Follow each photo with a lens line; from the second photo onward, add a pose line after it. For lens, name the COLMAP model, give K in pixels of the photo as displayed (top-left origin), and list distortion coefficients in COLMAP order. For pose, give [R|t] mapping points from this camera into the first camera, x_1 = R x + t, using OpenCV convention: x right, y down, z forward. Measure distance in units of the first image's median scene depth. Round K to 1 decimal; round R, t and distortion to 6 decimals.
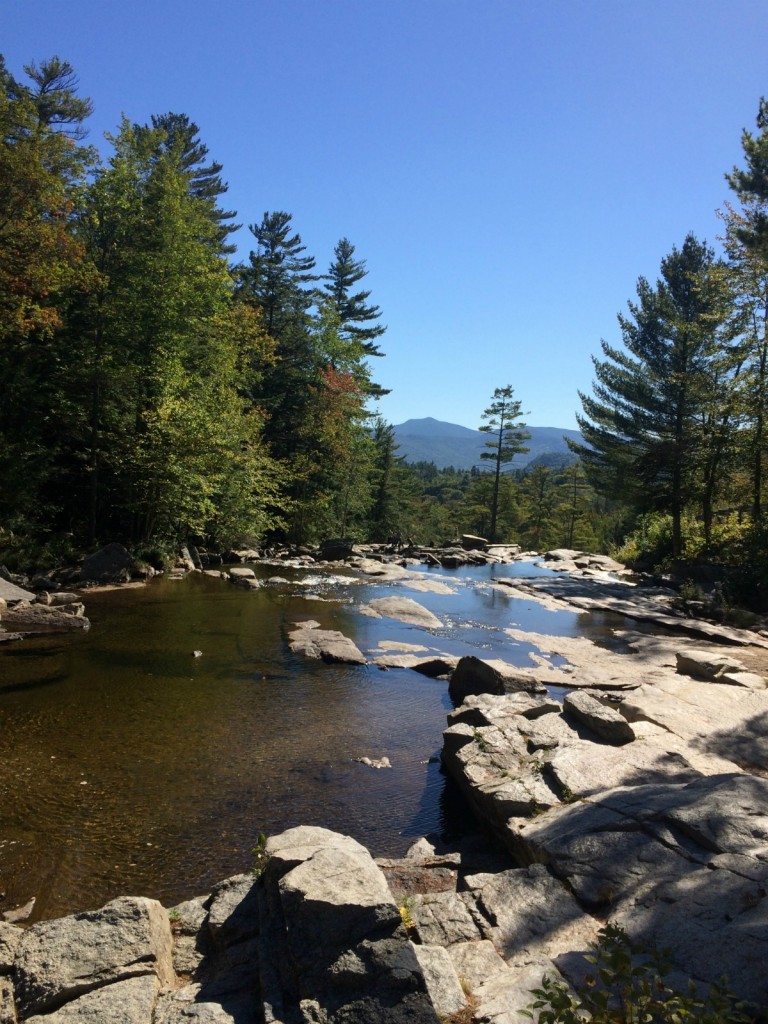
lens RADIAL K [[883.7, 0, 384.0], [0, 883.7, 512.0], [0, 0, 1]] dist [0.003261, -0.002859]
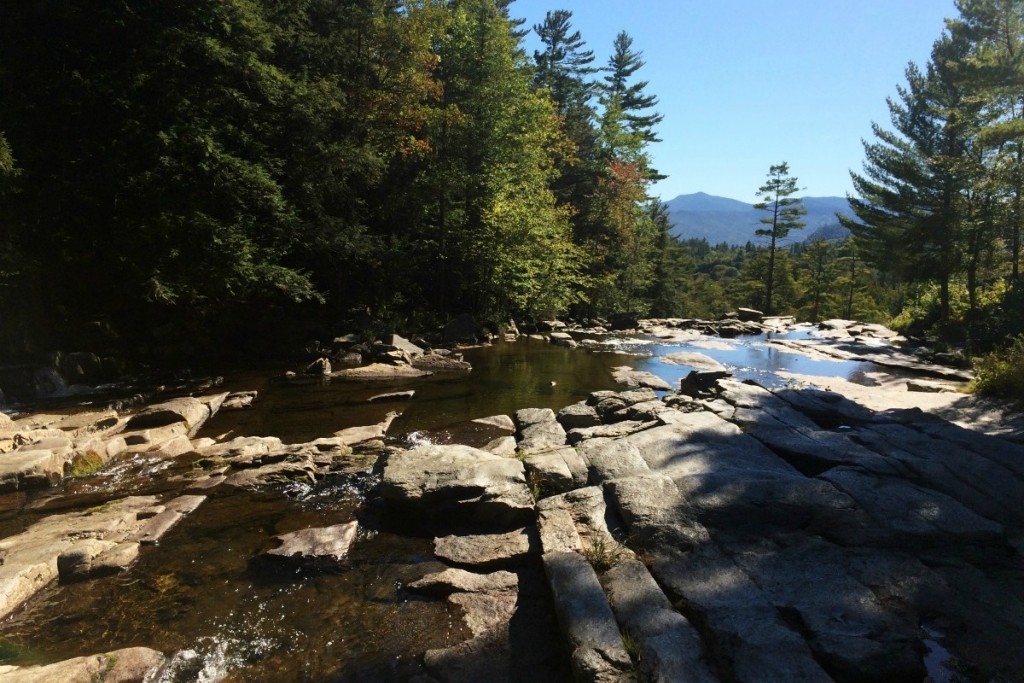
lens RADIAL K [[882.4, 0, 512.0], [0, 882.4, 341.5], [0, 0, 1]] dist [0.046370, 0.002559]
pose [[0.987007, -0.013651, -0.160095, -0.014085], [0.022435, 0.998332, 0.053189, 0.004085], [0.159102, -0.056090, 0.985668, -0.133845]]
